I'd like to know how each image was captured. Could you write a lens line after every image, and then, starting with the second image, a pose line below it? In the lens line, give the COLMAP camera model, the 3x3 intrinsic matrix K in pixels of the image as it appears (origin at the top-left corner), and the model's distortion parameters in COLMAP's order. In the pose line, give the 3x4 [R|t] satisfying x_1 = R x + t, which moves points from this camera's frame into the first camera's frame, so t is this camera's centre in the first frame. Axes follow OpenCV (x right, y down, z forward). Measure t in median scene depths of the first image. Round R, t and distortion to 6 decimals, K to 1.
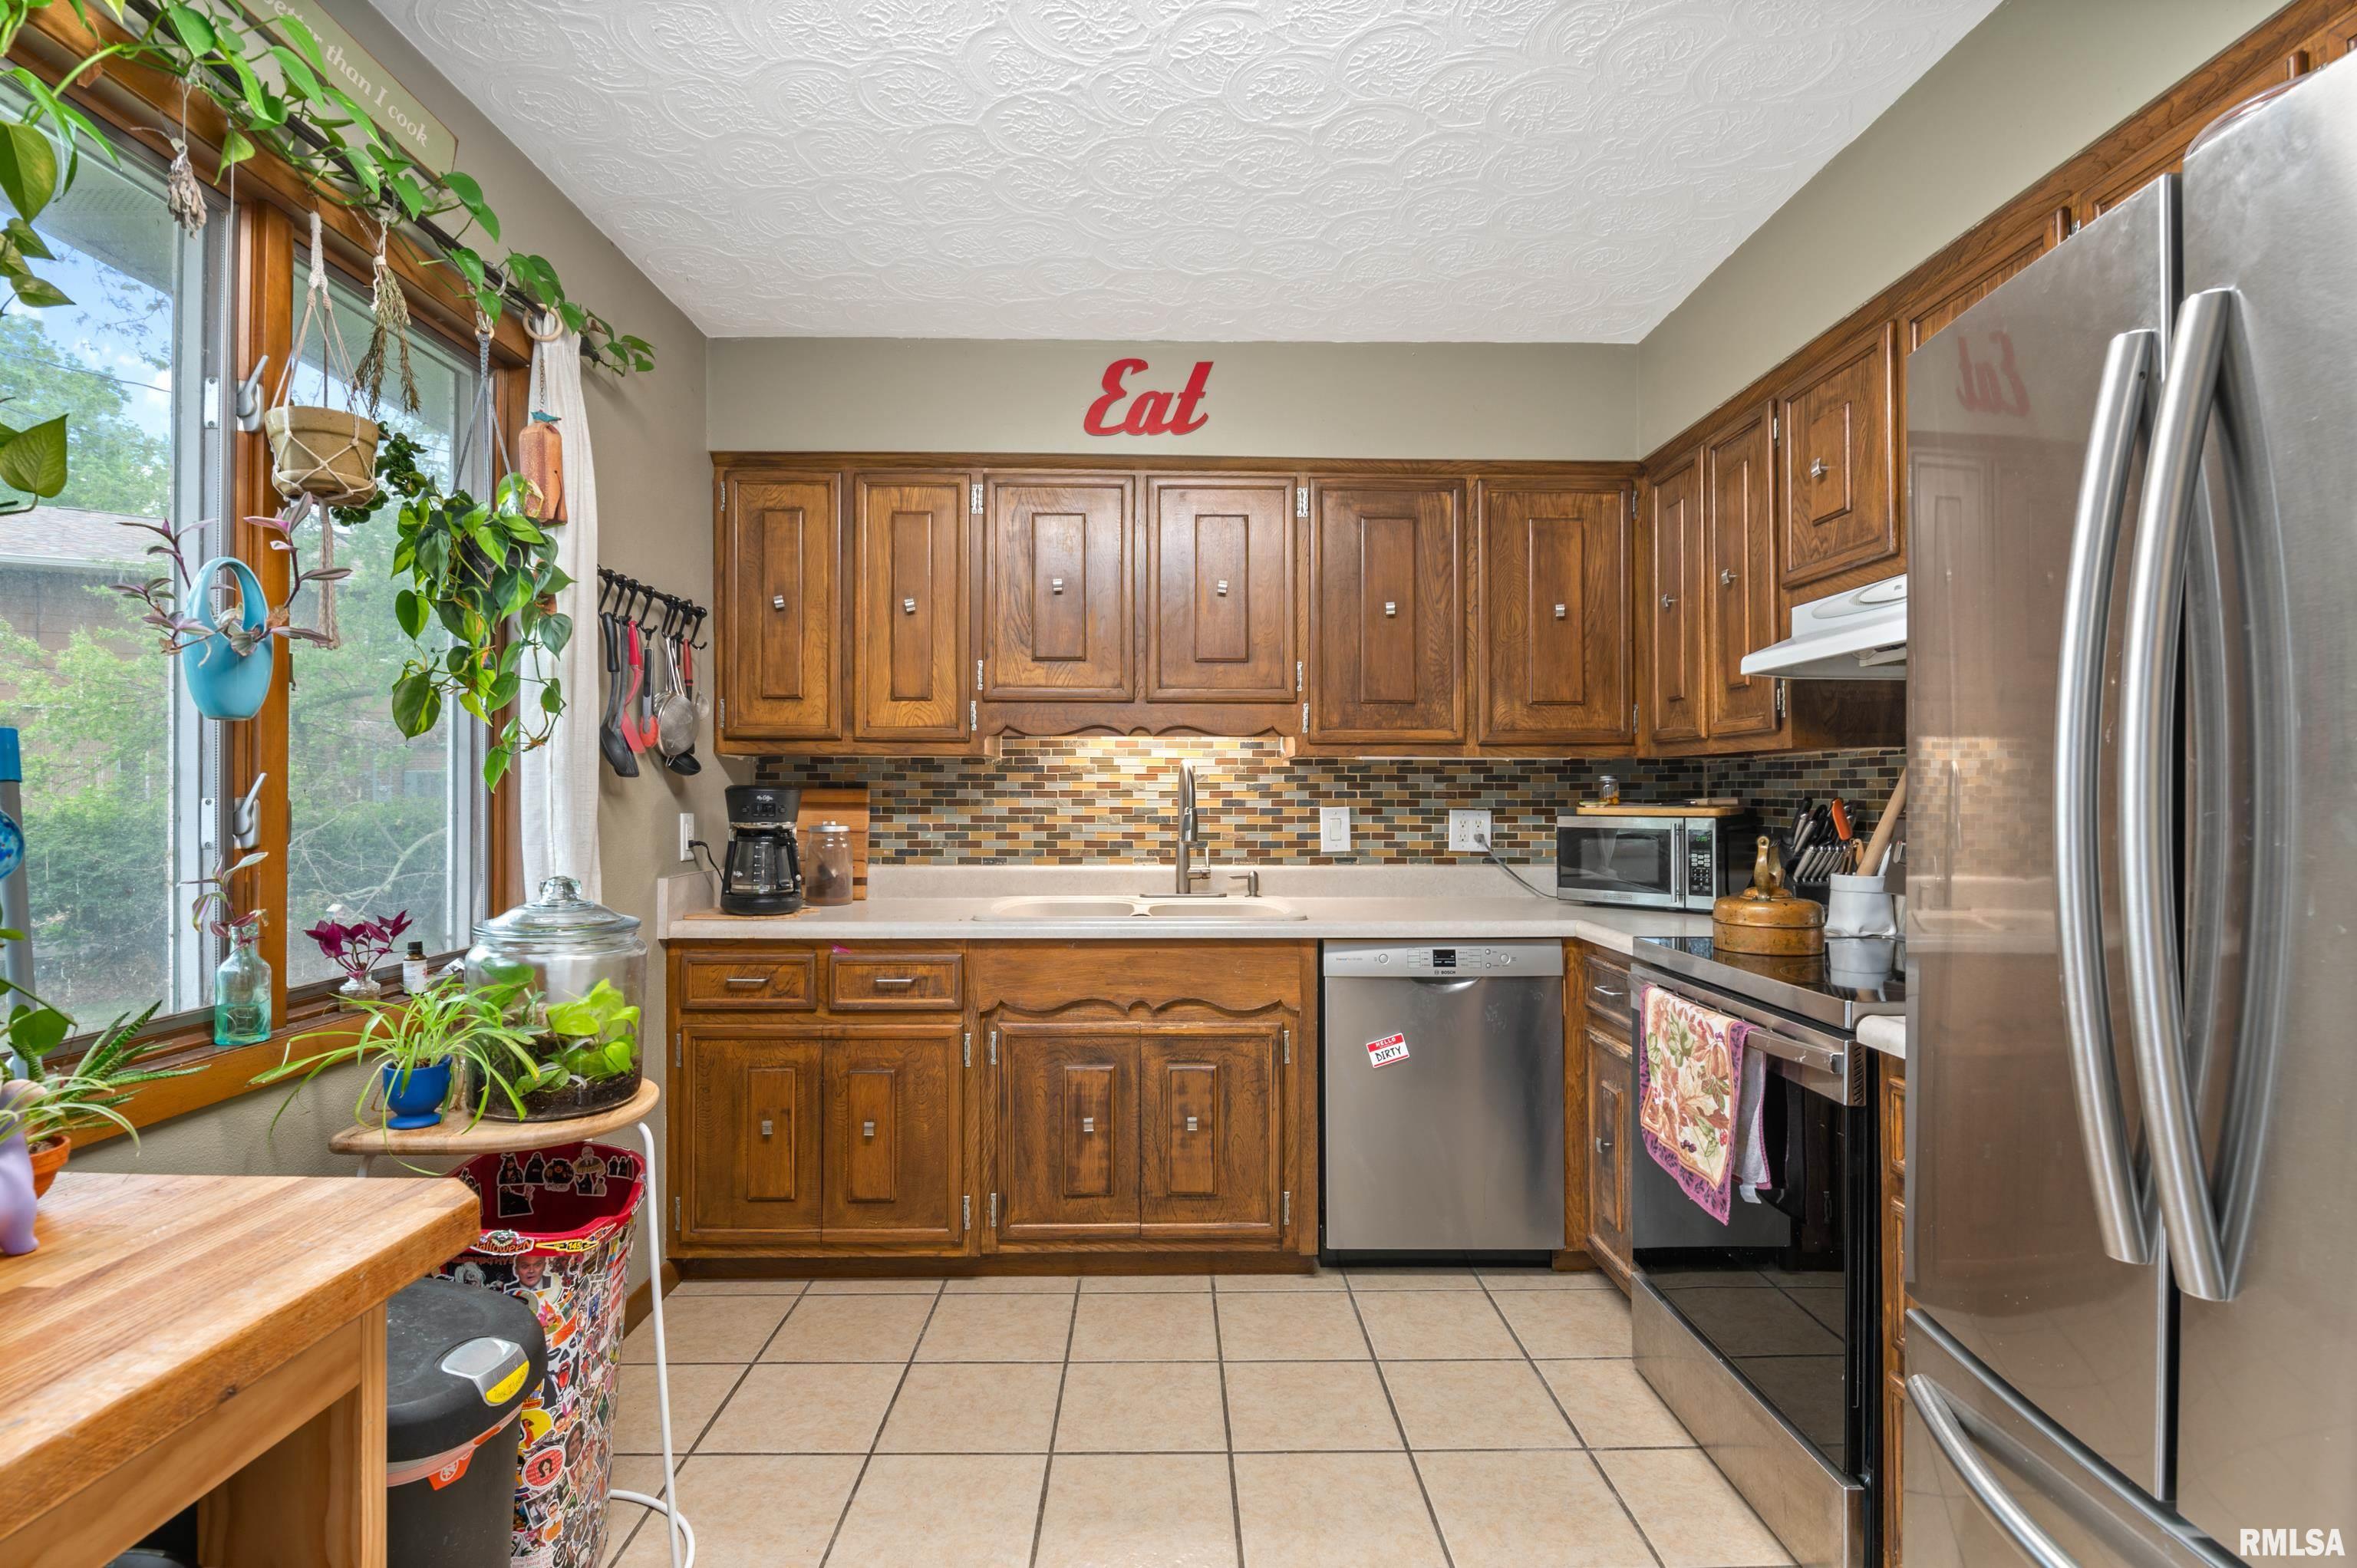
lens RADIAL K [[1172.7, 0, 1195.3], [0, 1172.7, 779.9], [0, 0, 1]] dist [0.000178, -0.002495]
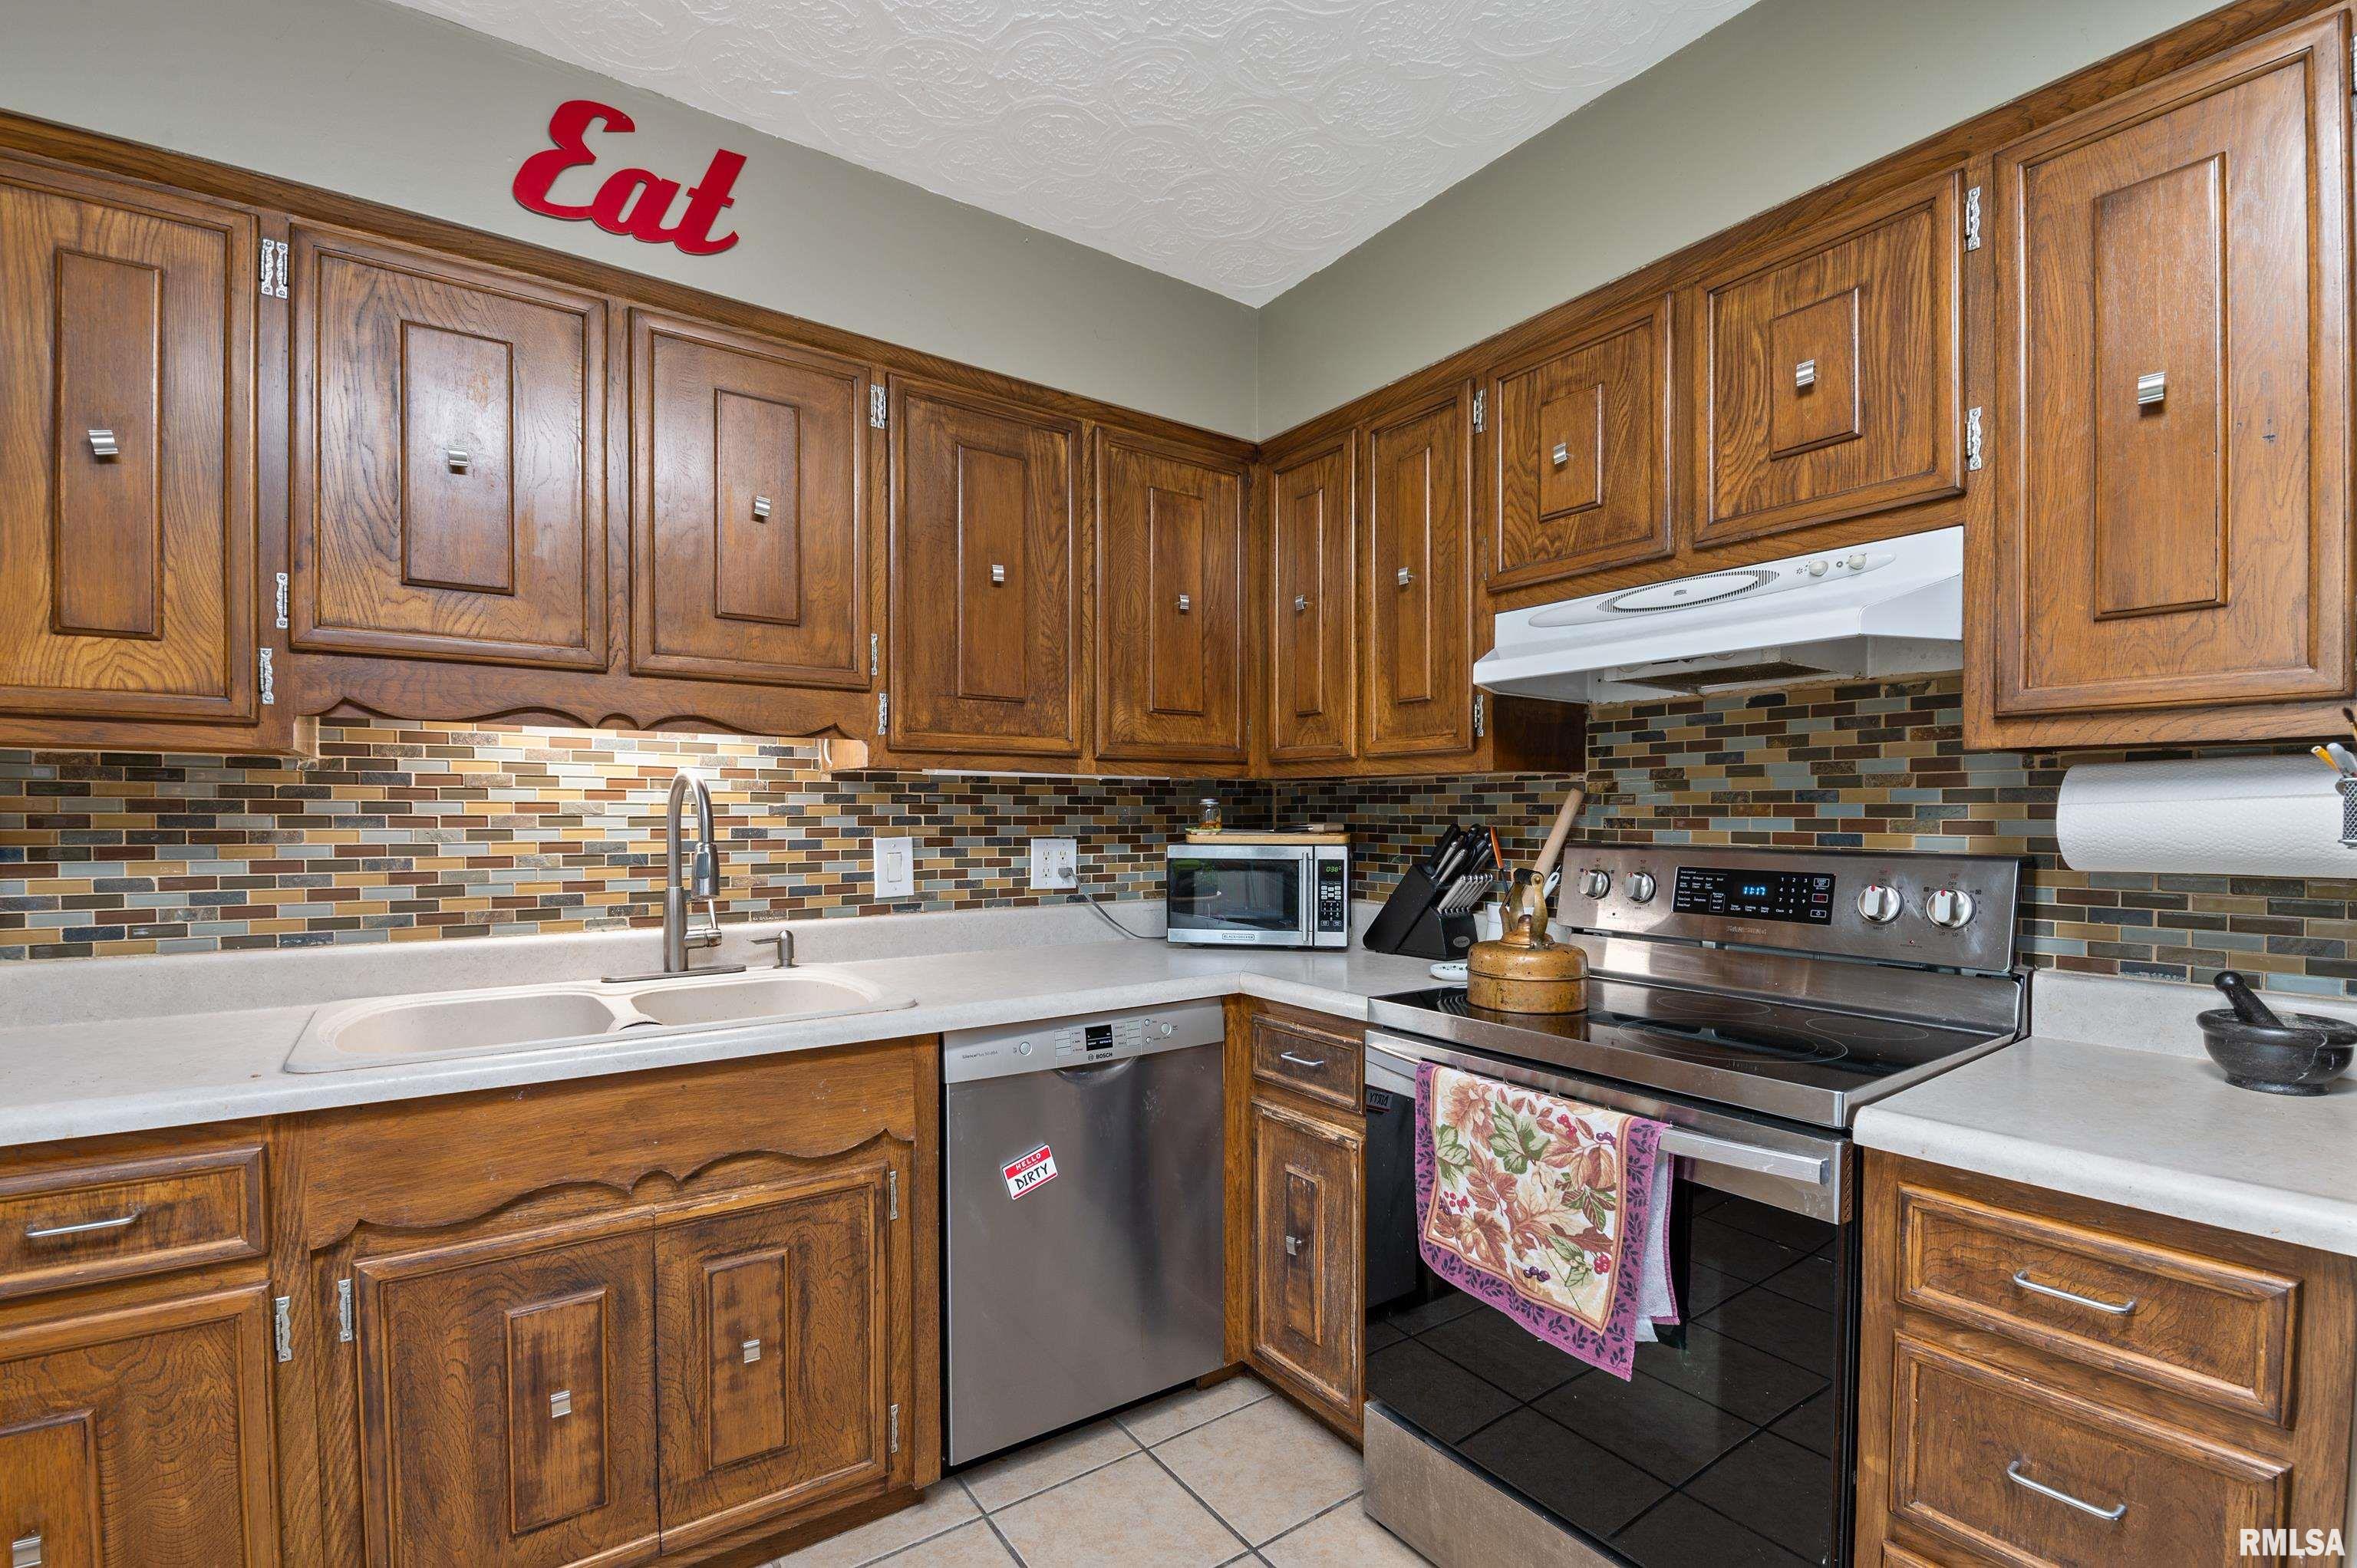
lens RADIAL K [[1026.1, 0, 1182.2], [0, 1026.1, 829.5], [0, 0, 1]] dist [-0.010565, -0.005230]
pose [[0.826011, -0.008342, 0.563592, -0.106930], [-0.007976, 0.999617, 0.026486, -0.000816], [-0.563597, -0.026373, 0.825629, 0.389628]]
